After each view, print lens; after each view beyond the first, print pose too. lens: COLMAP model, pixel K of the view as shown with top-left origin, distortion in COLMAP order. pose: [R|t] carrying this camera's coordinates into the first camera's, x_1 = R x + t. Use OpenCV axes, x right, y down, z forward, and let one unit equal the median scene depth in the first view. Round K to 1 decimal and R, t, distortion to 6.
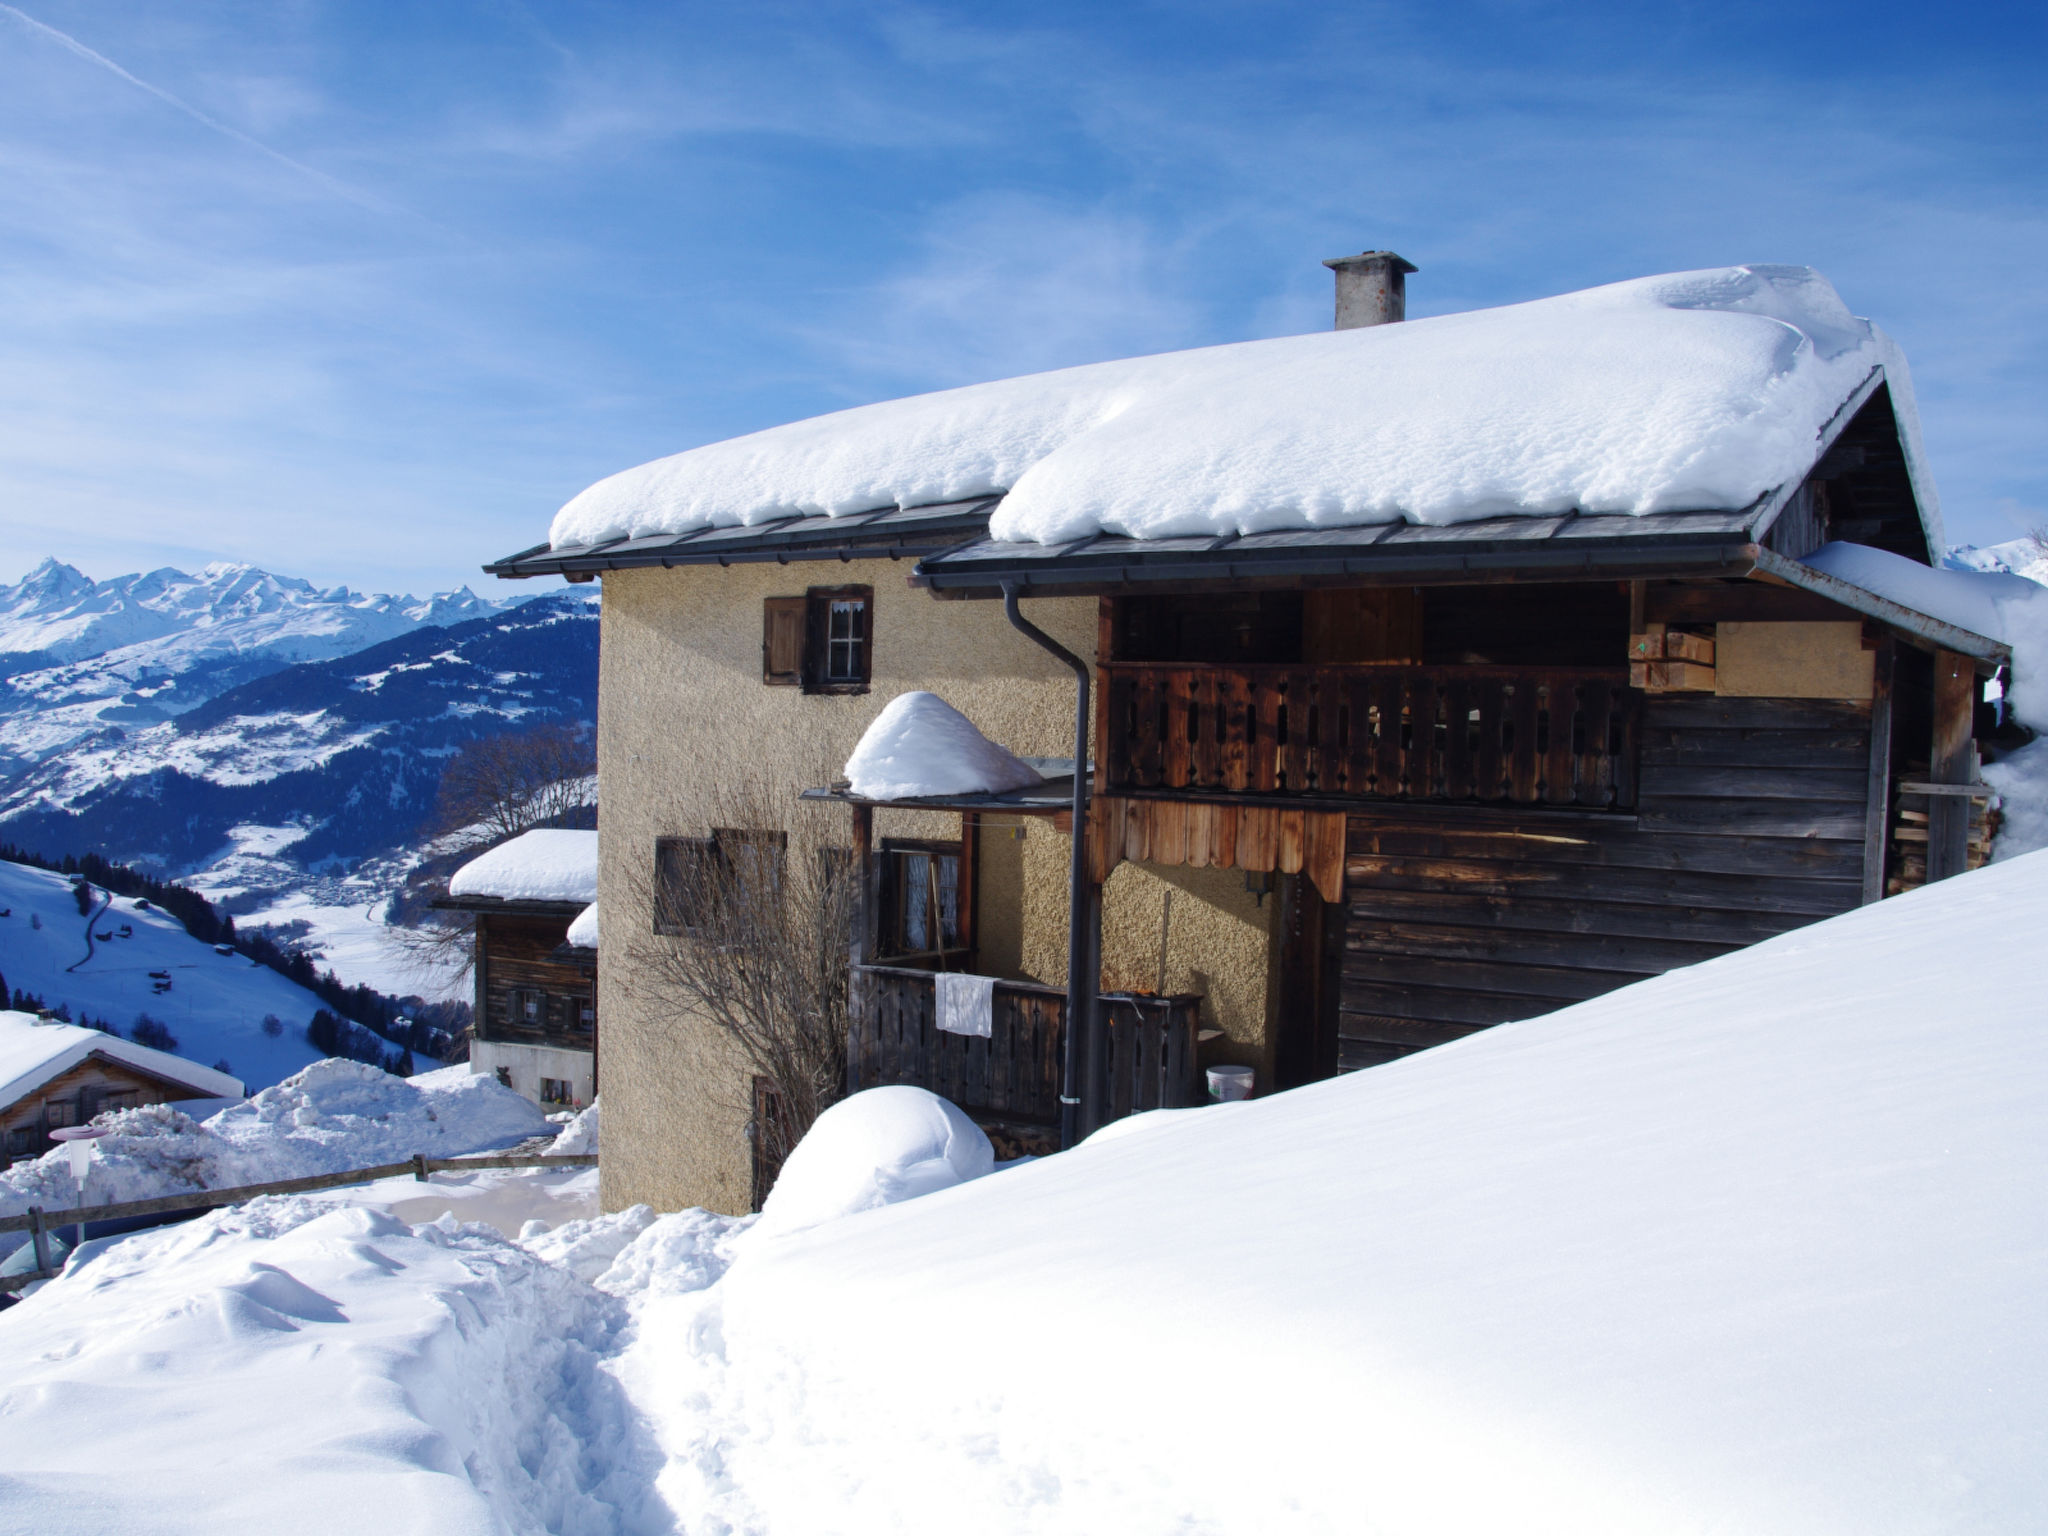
lens RADIAL K [[1858.3, 0, 1024.0], [0, 1858.3, 768.0], [0, 0, 1]] dist [-0.182798, 0.075928]
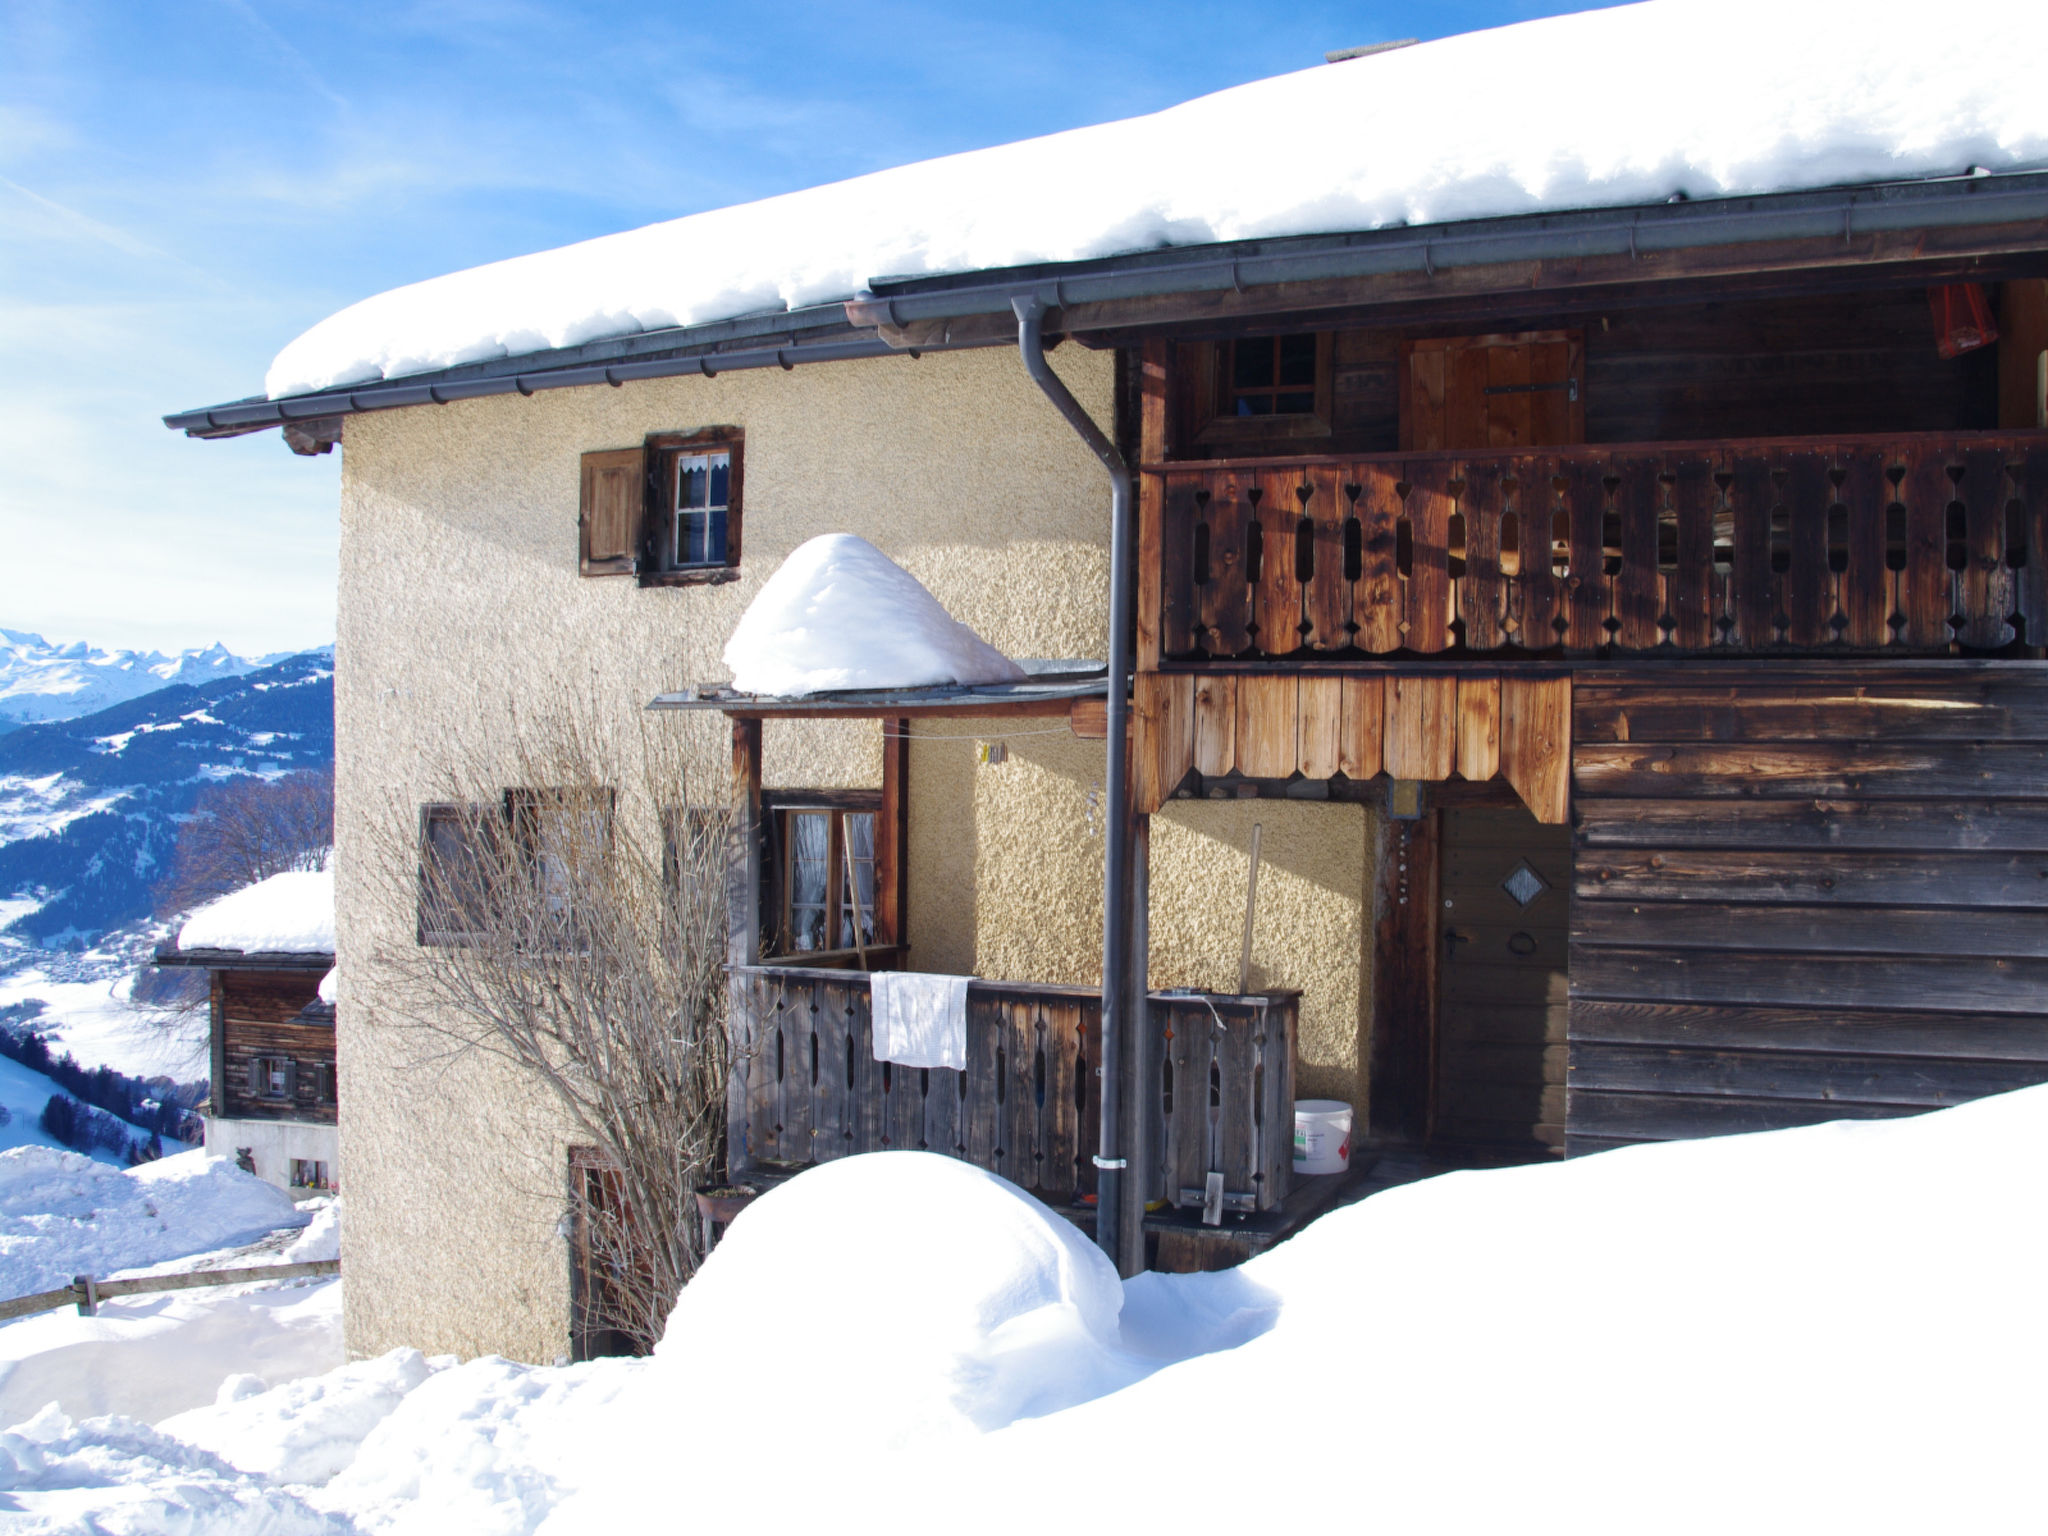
lens RADIAL K [[1846.7, 0, 1166.7], [0, 1846.7, 765.8], [0, 0, 1]] dist [-0.182553, 0.114776]
pose [[0.980897, -0.009870, 0.194279, -0.070429], [0.016095, 0.999406, -0.030488, 0.061000], [-0.193862, 0.033032, 0.980473, 0.362391]]
